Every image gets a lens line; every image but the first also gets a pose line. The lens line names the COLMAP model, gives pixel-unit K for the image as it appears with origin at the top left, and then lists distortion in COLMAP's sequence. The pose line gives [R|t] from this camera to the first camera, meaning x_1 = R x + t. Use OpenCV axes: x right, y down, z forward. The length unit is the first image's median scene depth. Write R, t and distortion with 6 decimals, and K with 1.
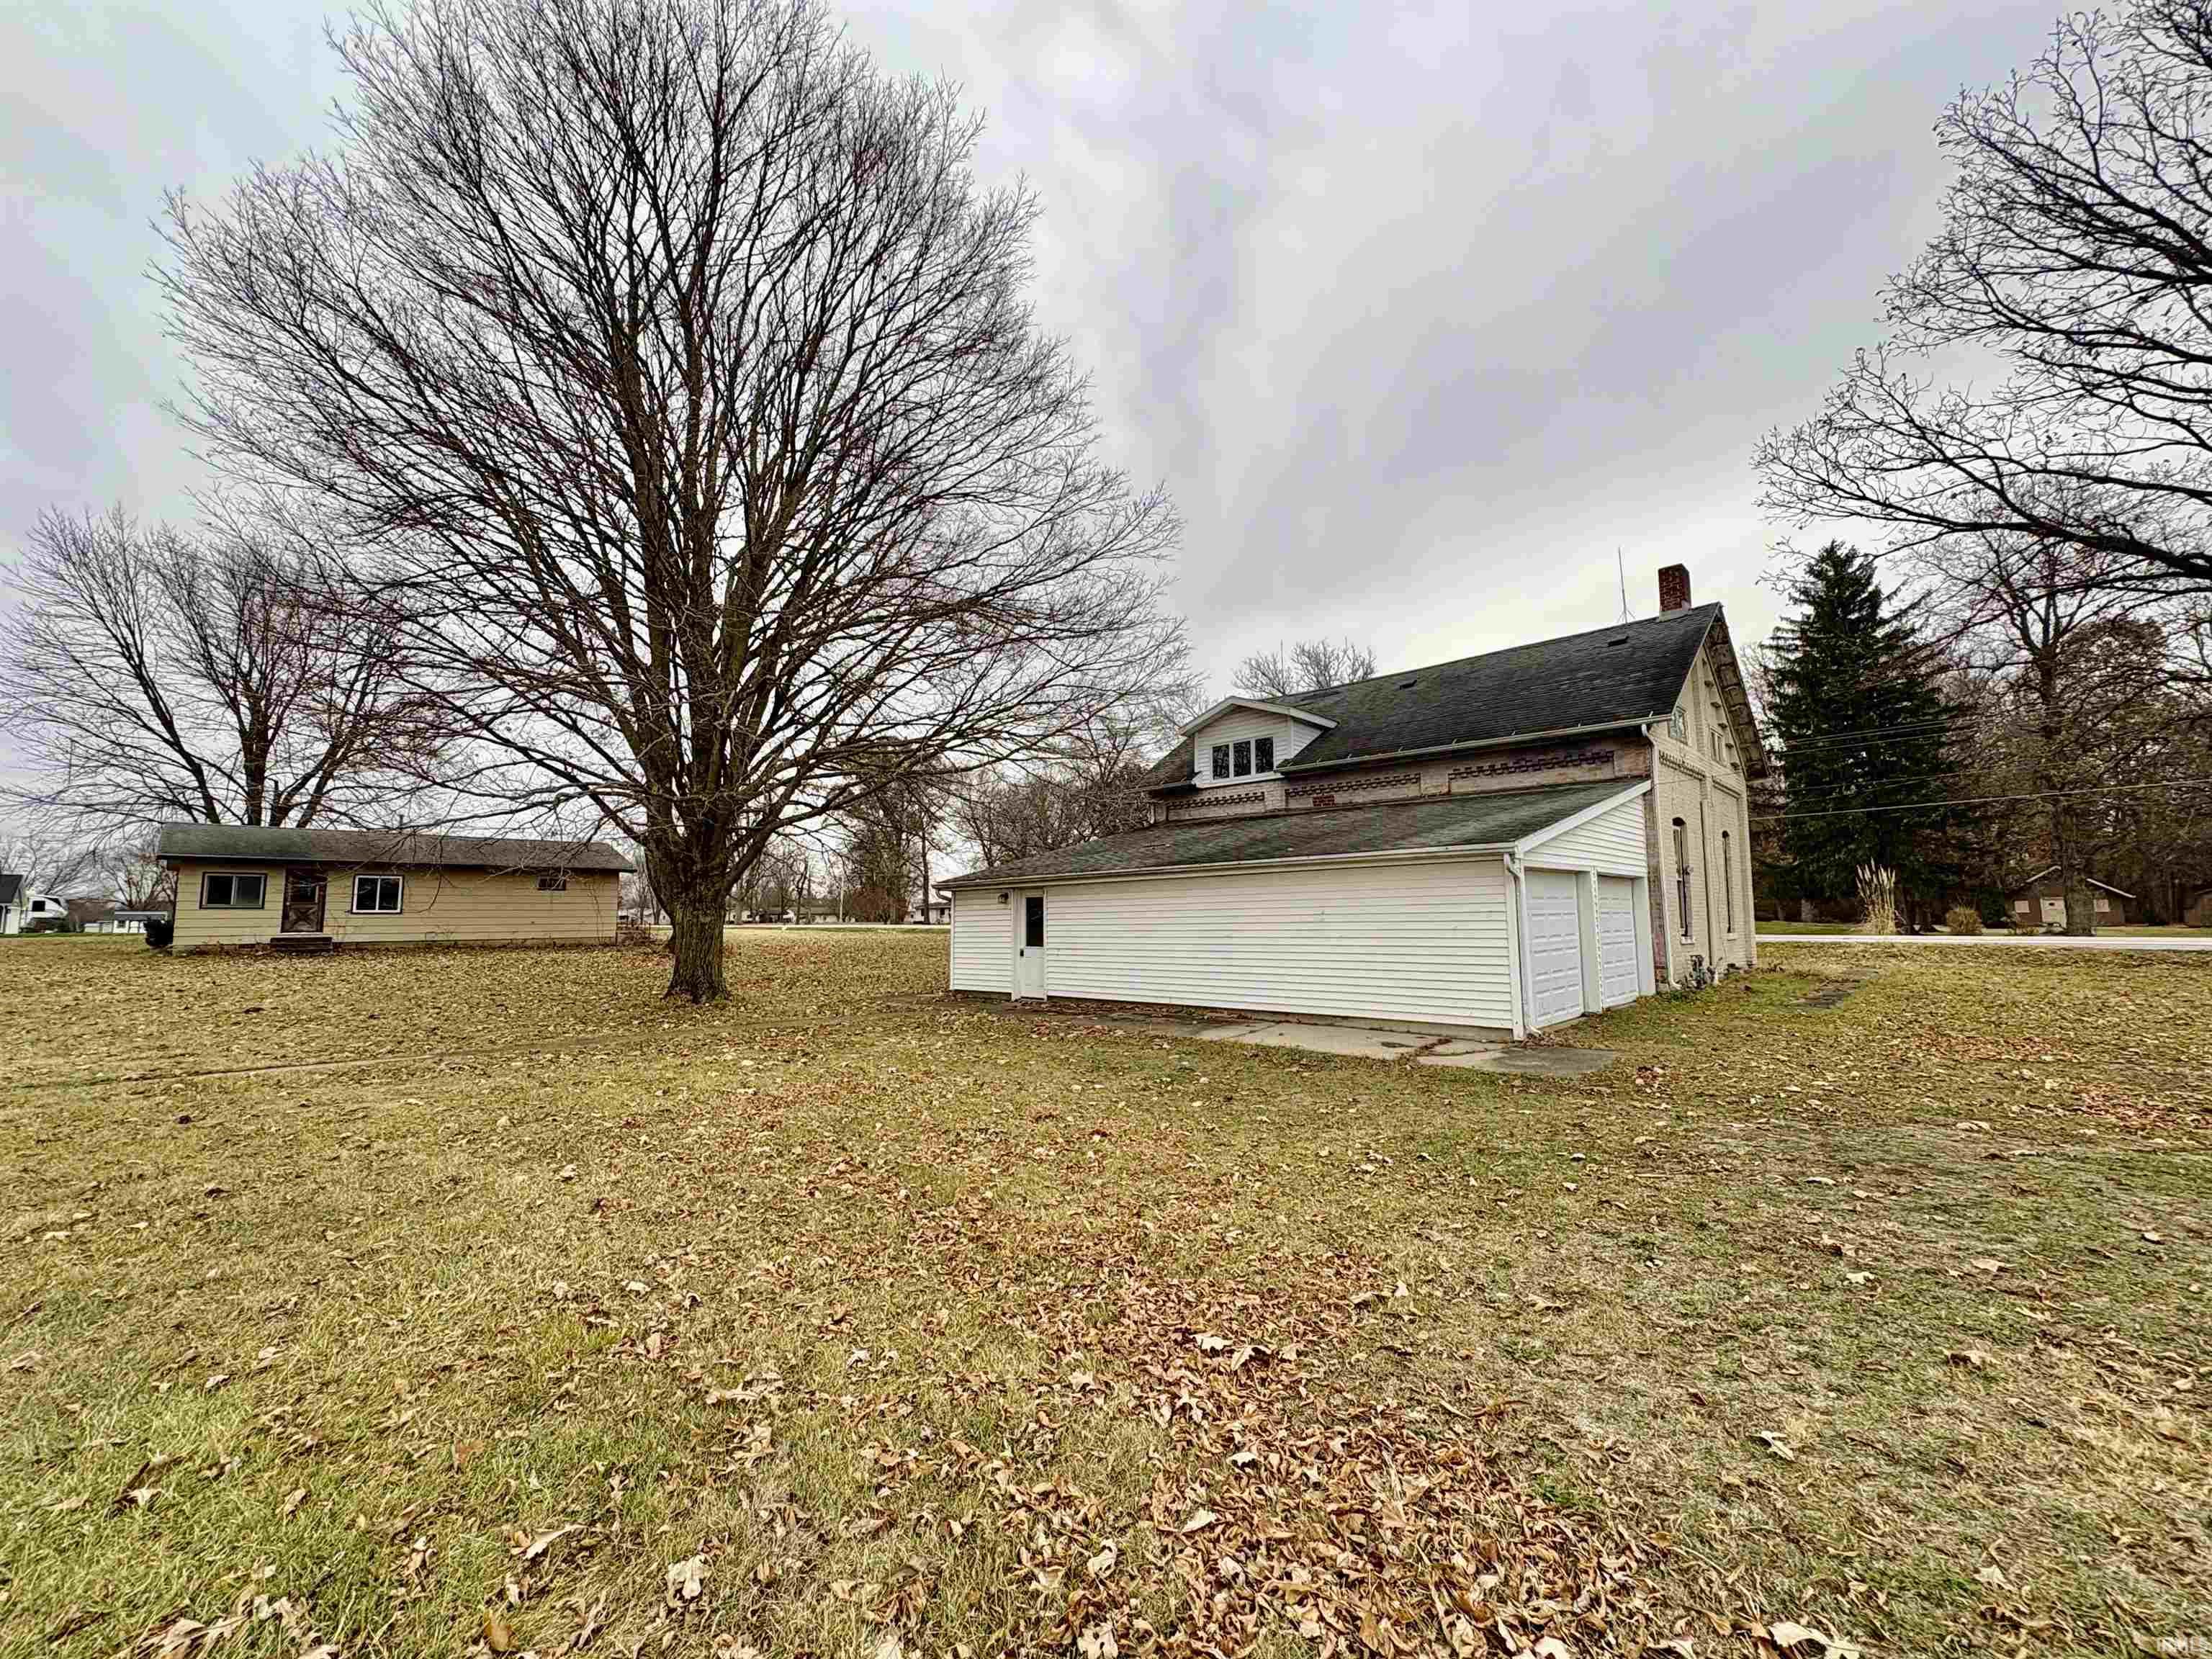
lens RADIAL K [[879.5, 0, 1111.8], [0, 879.5, 830.8], [0, 0, 1]] dist [-0.000837, -0.001055]
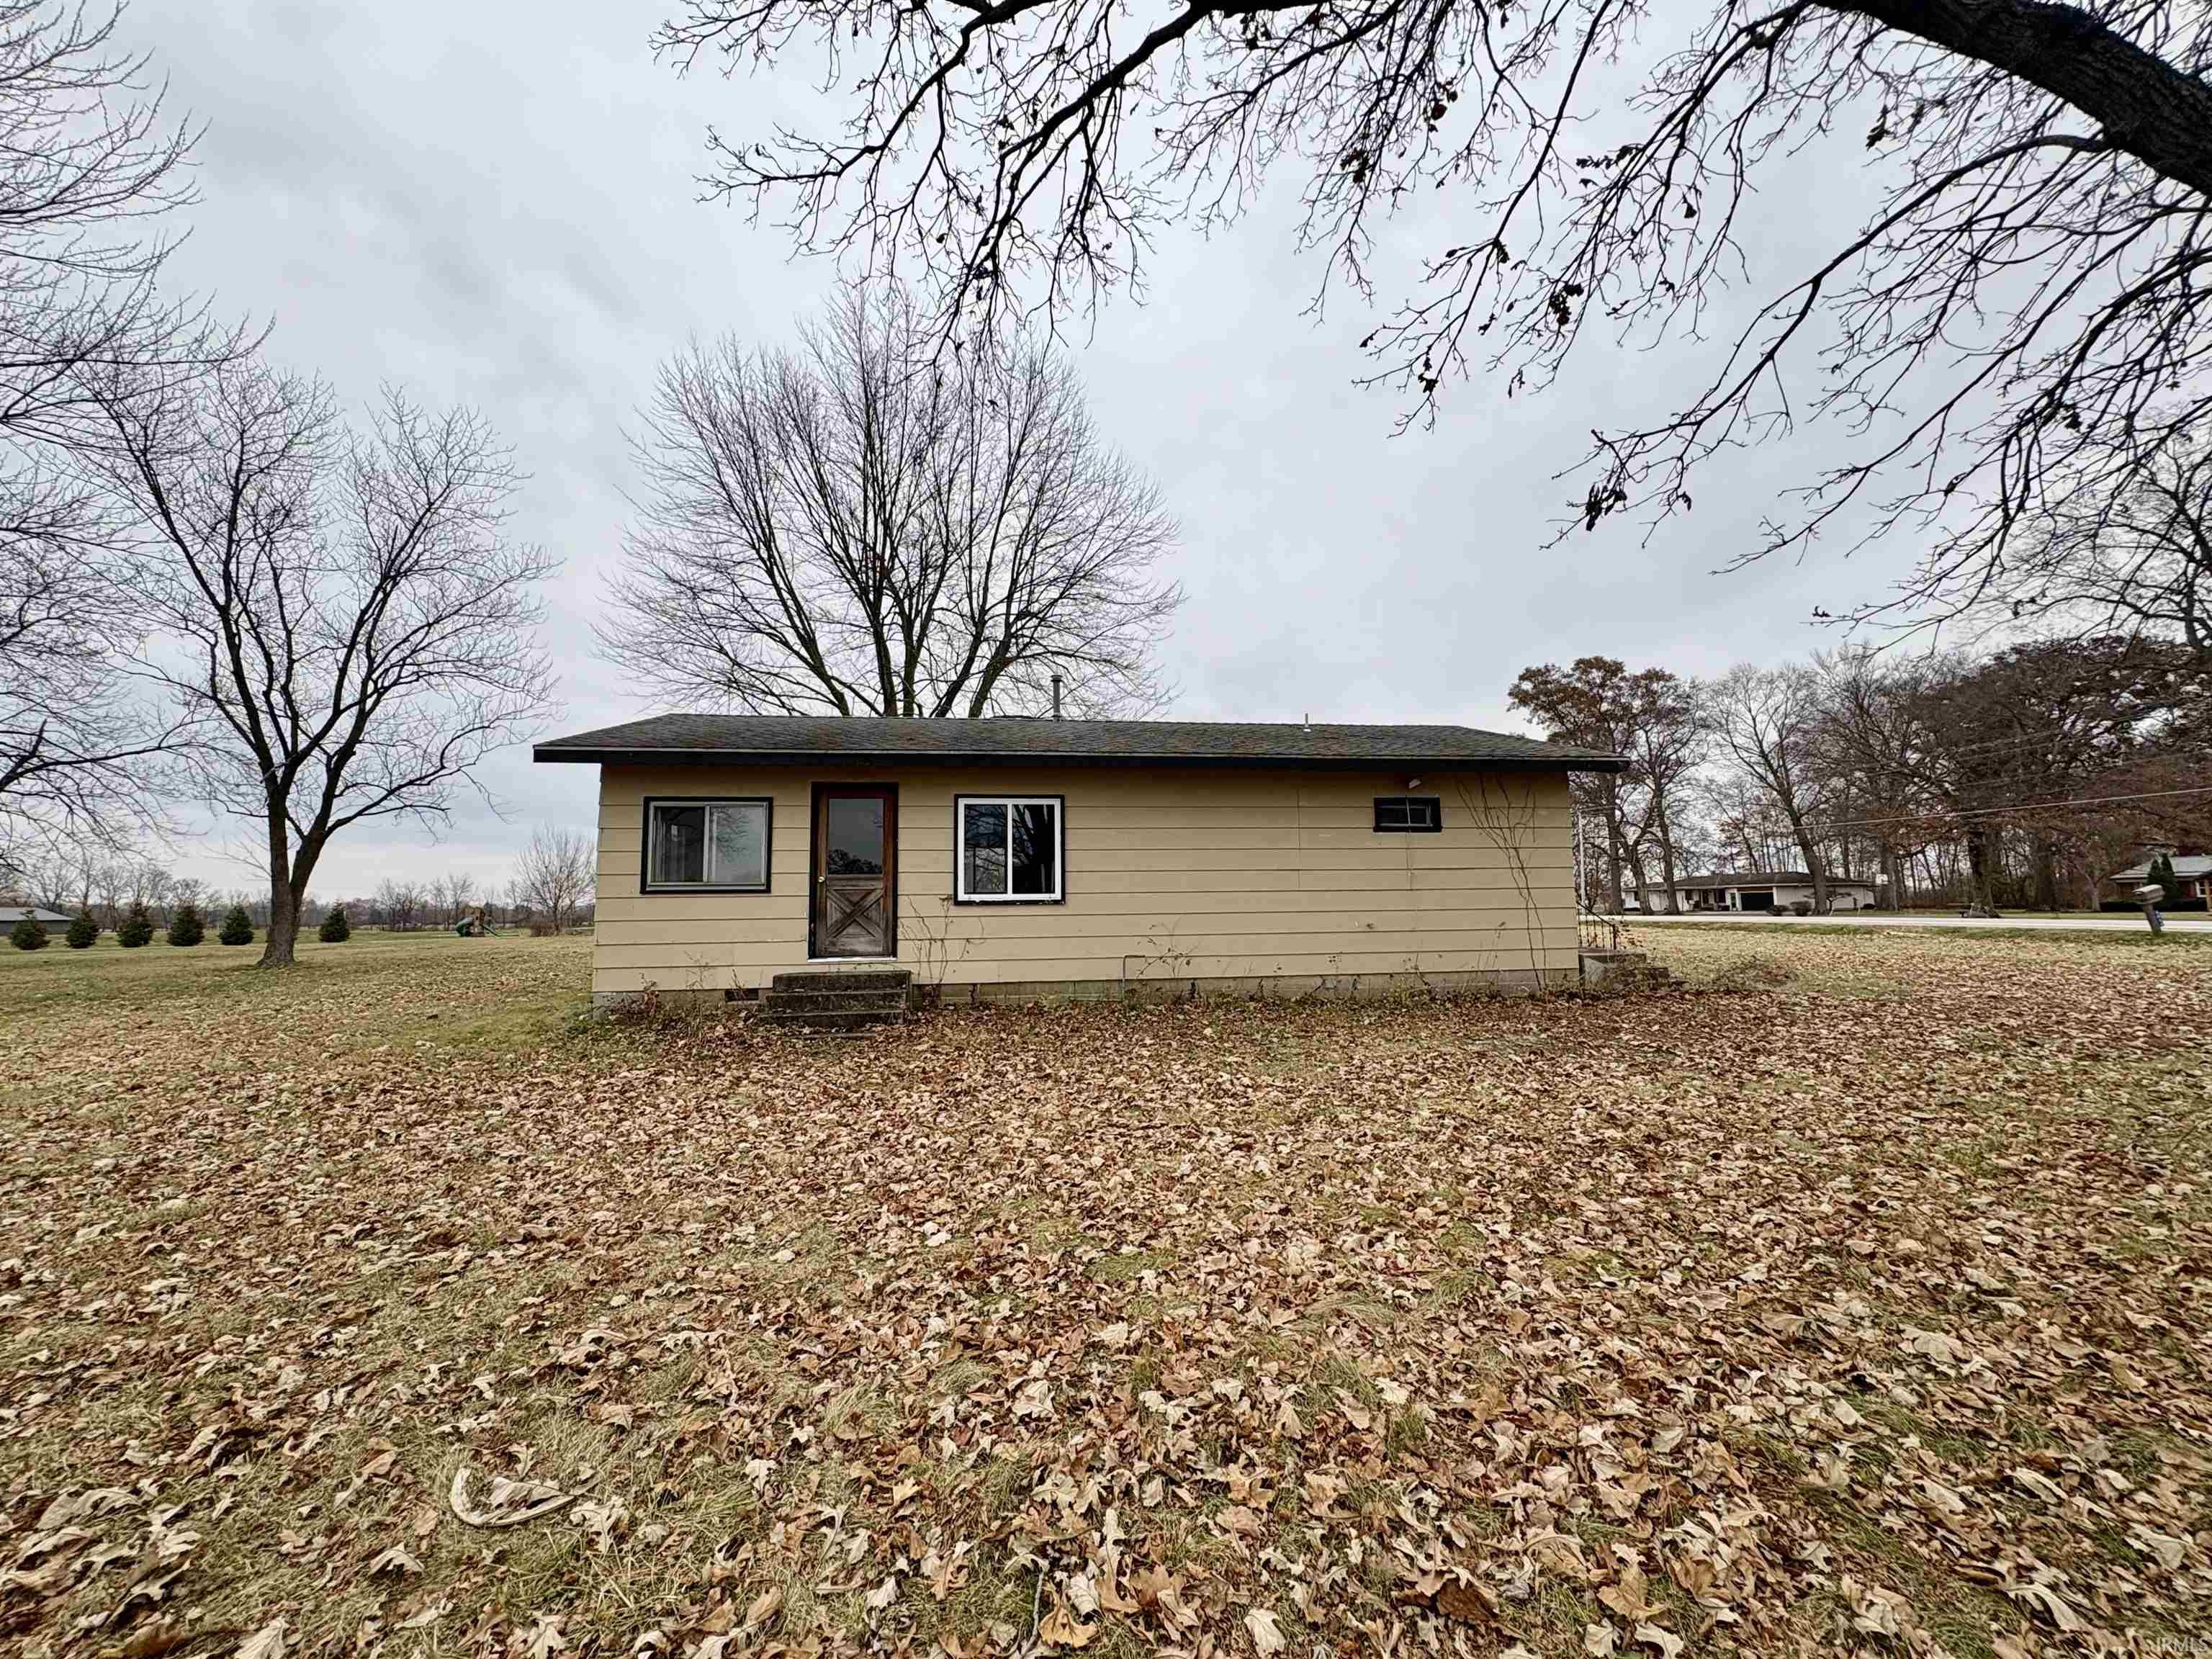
lens RADIAL K [[879.5, 0, 1101.7], [0, 879.5, 829.7], [0, 0, 1]] dist [-0.000837, -0.001055]
pose [[0.785885, -0.056919, -0.615748, -0.898023], [0.065237, 0.997829, -0.008976, 0.106656], [0.614922, -0.033115, 0.787892, 1.137339]]
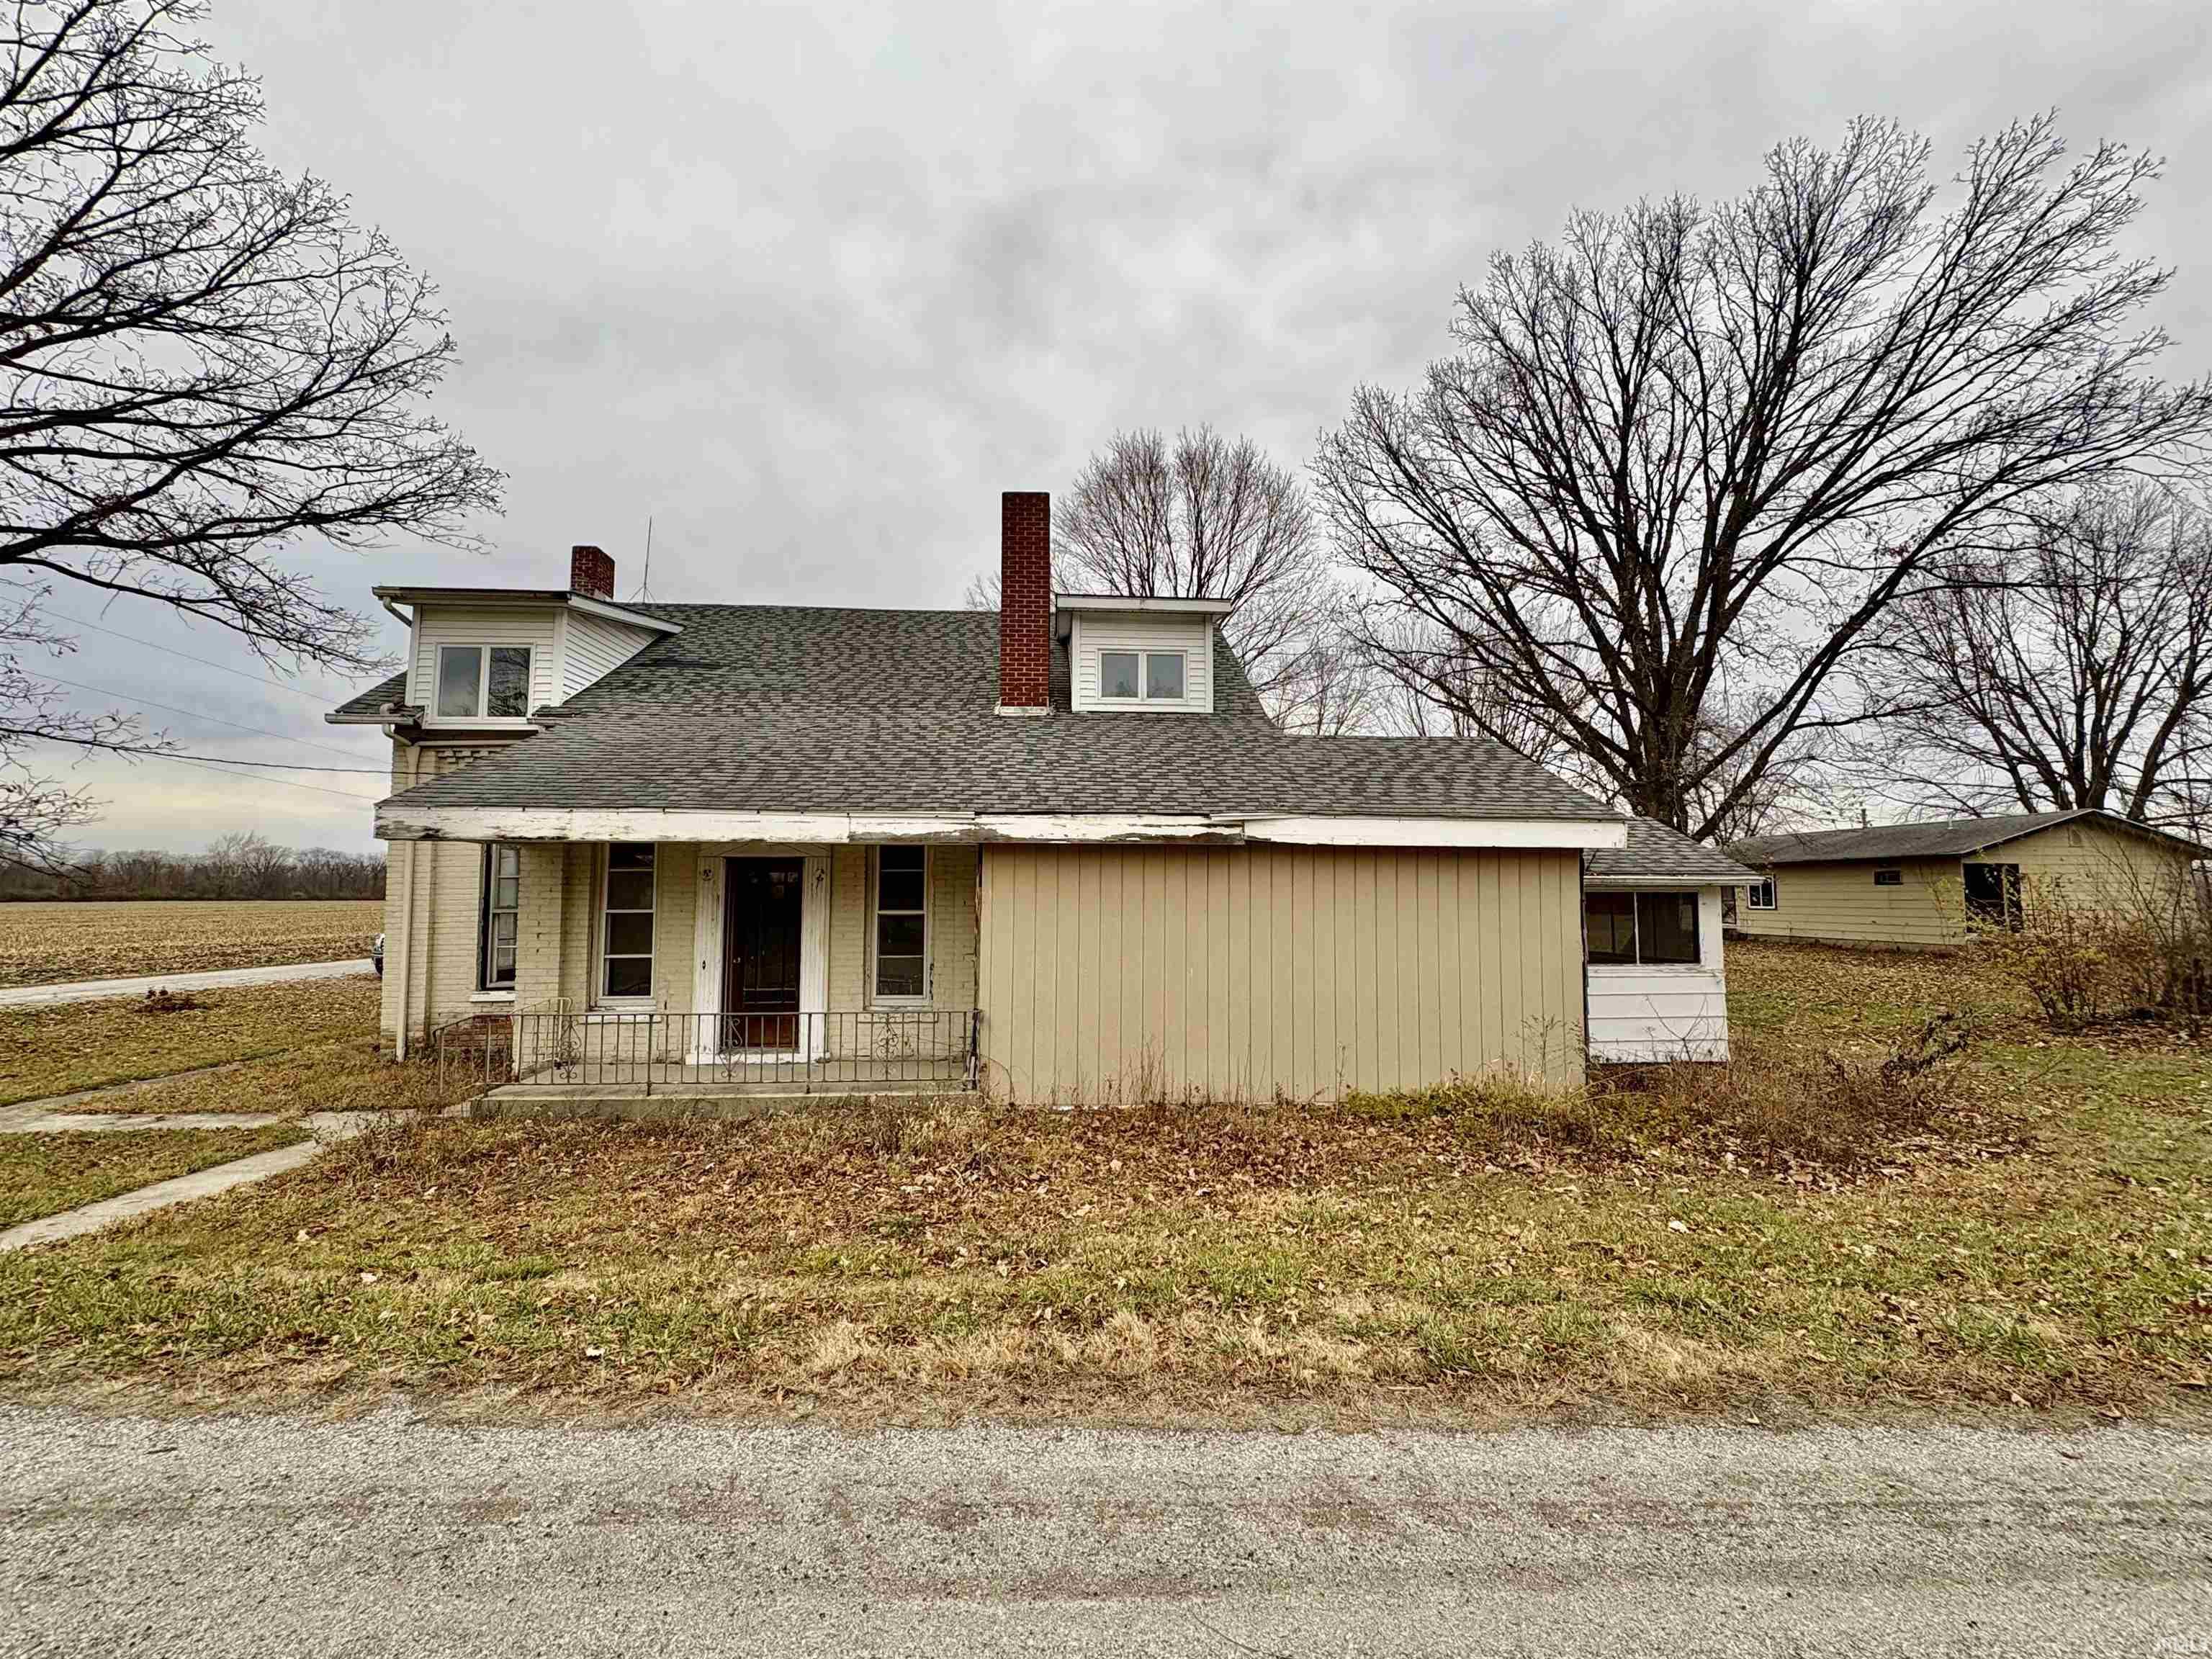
lens RADIAL K [[879.5, 0, 1099.8], [0, 879.5, 840.2], [0, 0, 1]] dist [-0.000837, -0.001055]
pose [[-0.678247, -0.041736, -0.733648, 0.832648], [0.070669, 0.990053, -0.121656, 0.126965], [0.731428, -0.134359, -0.668551, 1.739294]]
